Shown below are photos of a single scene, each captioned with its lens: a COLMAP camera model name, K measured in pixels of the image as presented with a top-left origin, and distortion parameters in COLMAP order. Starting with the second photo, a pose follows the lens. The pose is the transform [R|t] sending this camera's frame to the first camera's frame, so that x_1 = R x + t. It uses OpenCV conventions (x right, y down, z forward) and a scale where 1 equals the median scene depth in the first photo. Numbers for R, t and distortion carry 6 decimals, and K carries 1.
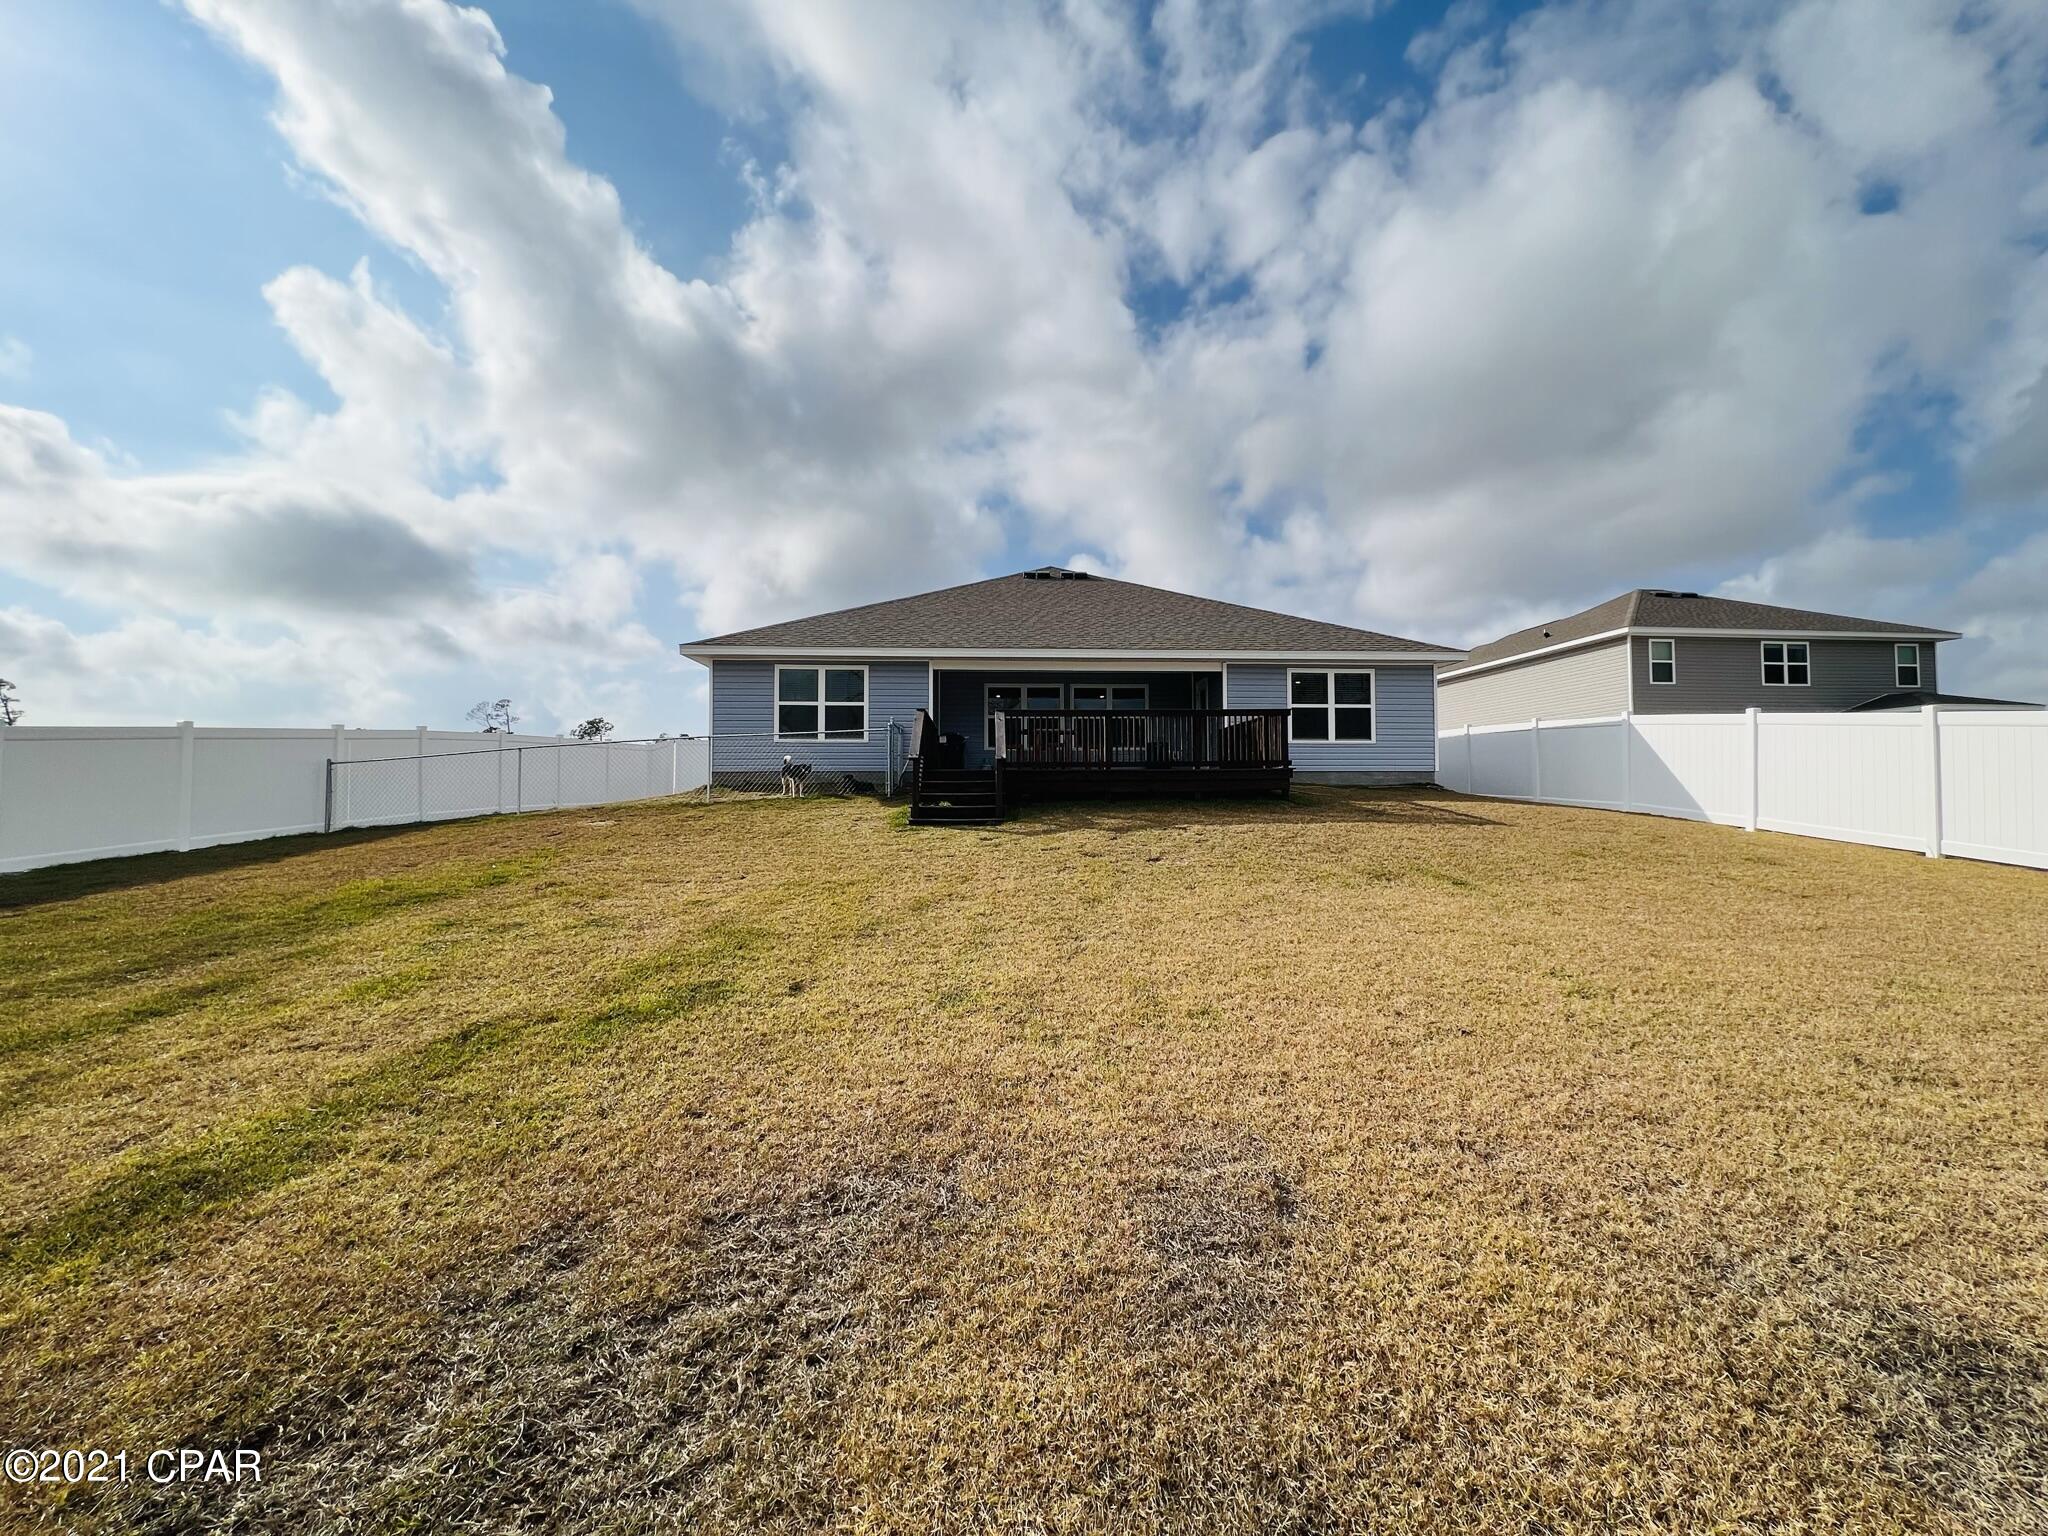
lens RADIAL K [[804.5, 0, 1039.8], [0, 804.5, 770.1], [0, 0, 1]] dist [-0.001848, -0.000057]
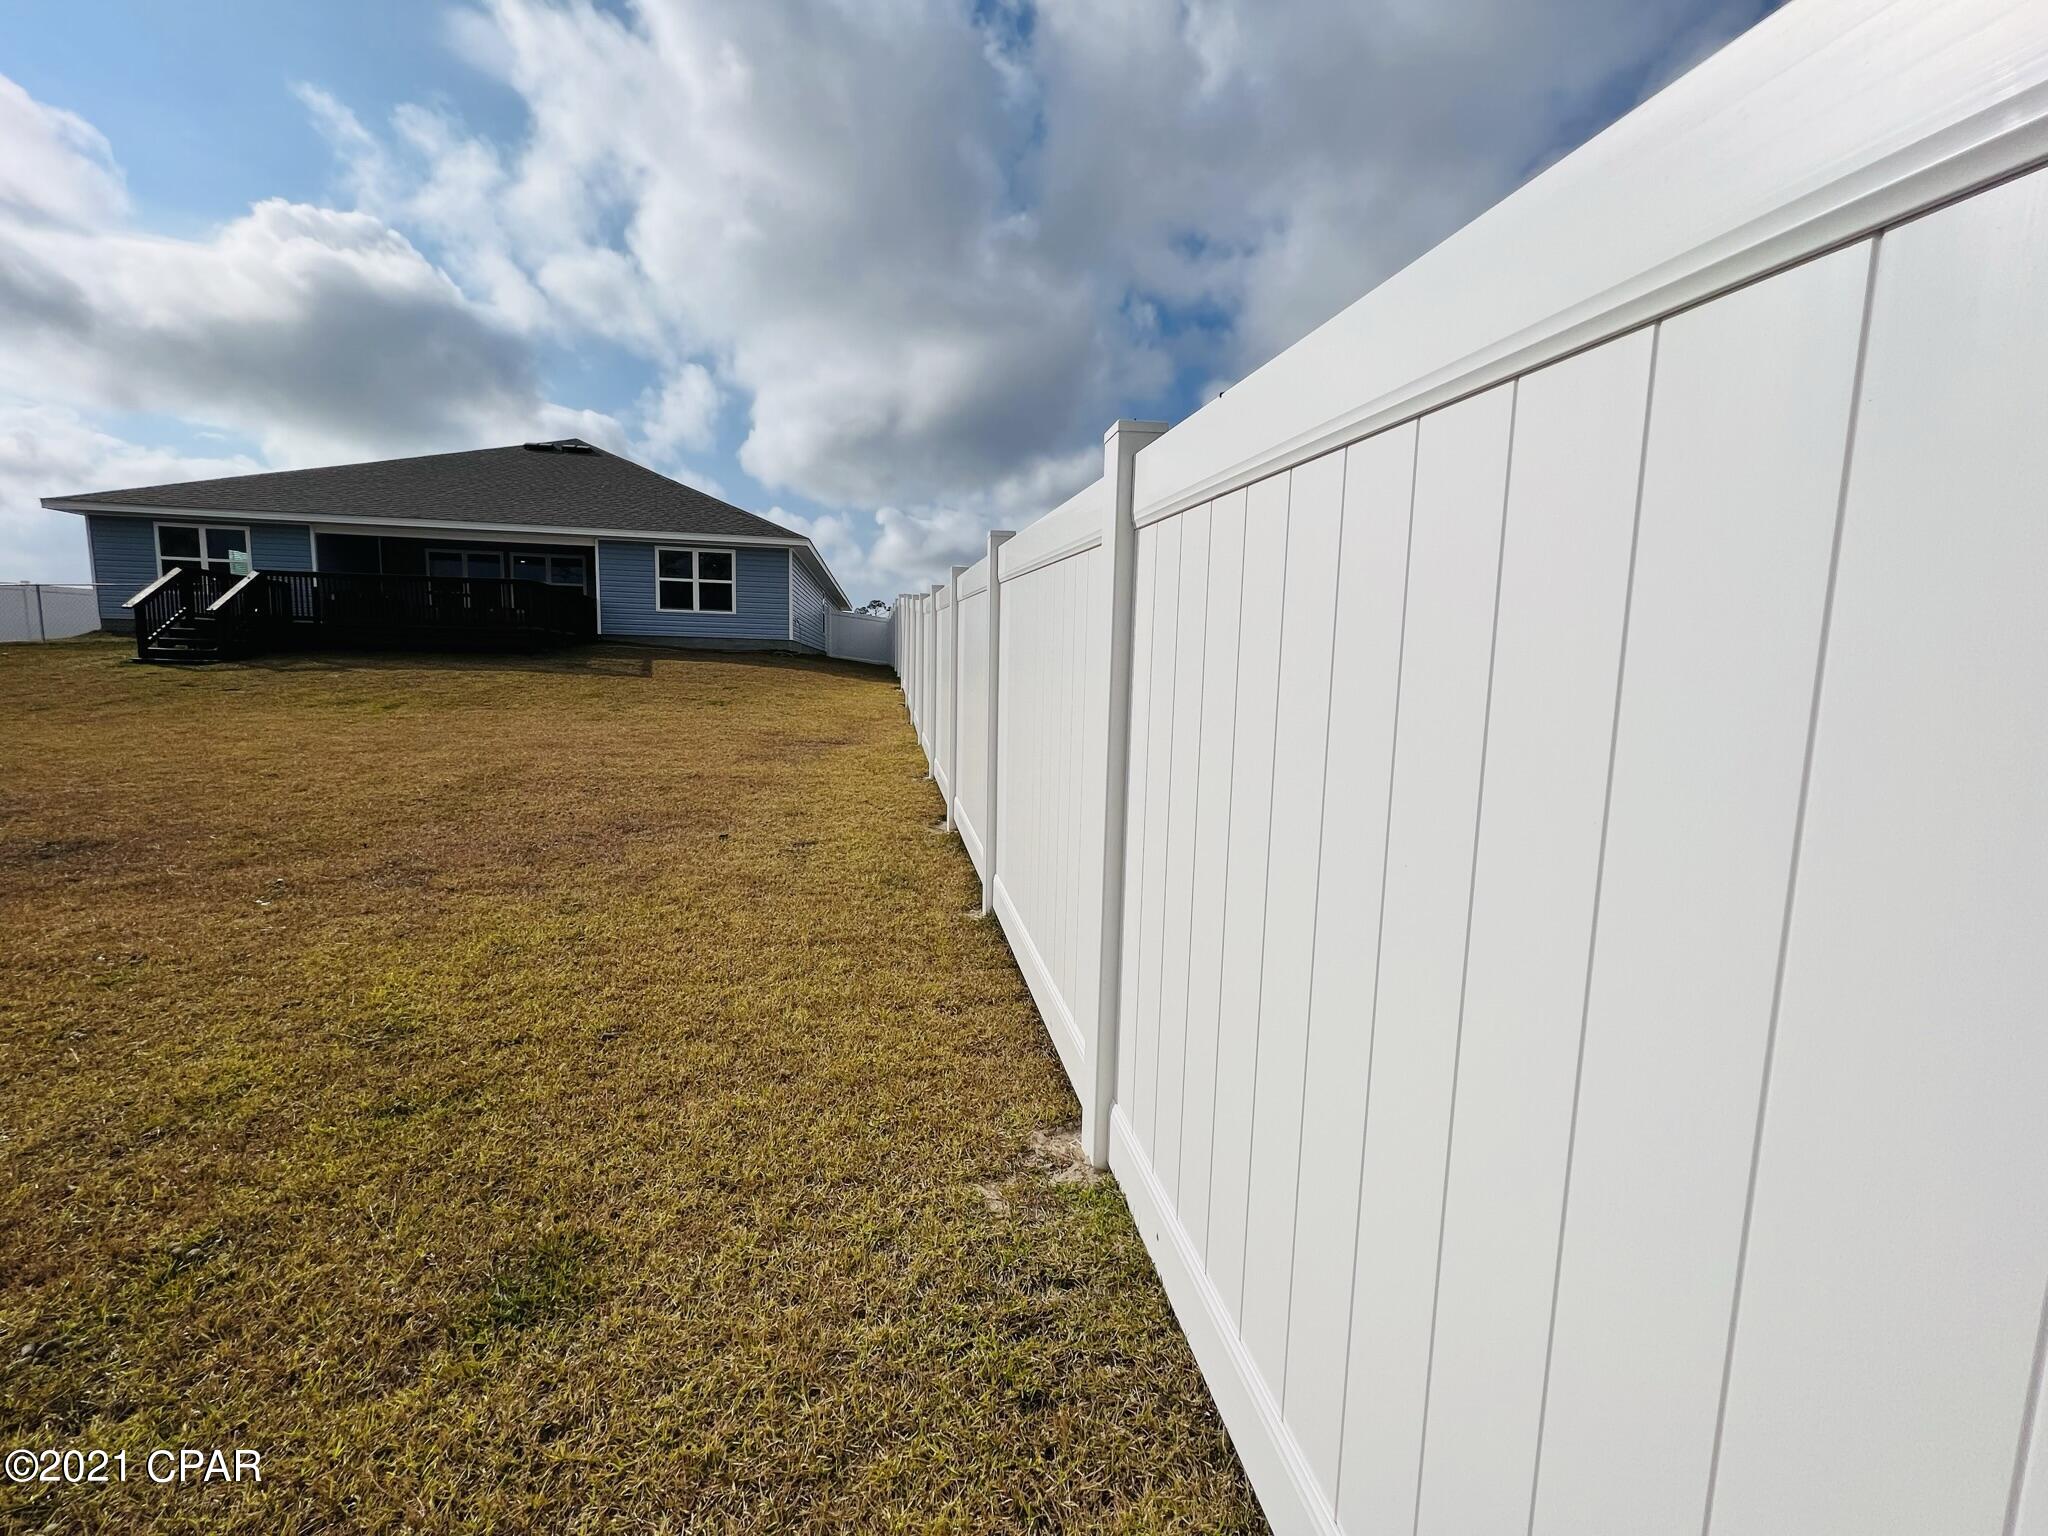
lens RADIAL K [[812.5, 0, 1025.2], [0, 812.5, 768.4], [0, 0, 1]] dist [-0.000584, -0.000699]
pose [[0.995604, 0.018933, 0.091724, 0.742685], [-0.031296, 0.990312, 0.135287, 0.016902], [-0.088274, -0.137563, 0.986552, -0.256185]]
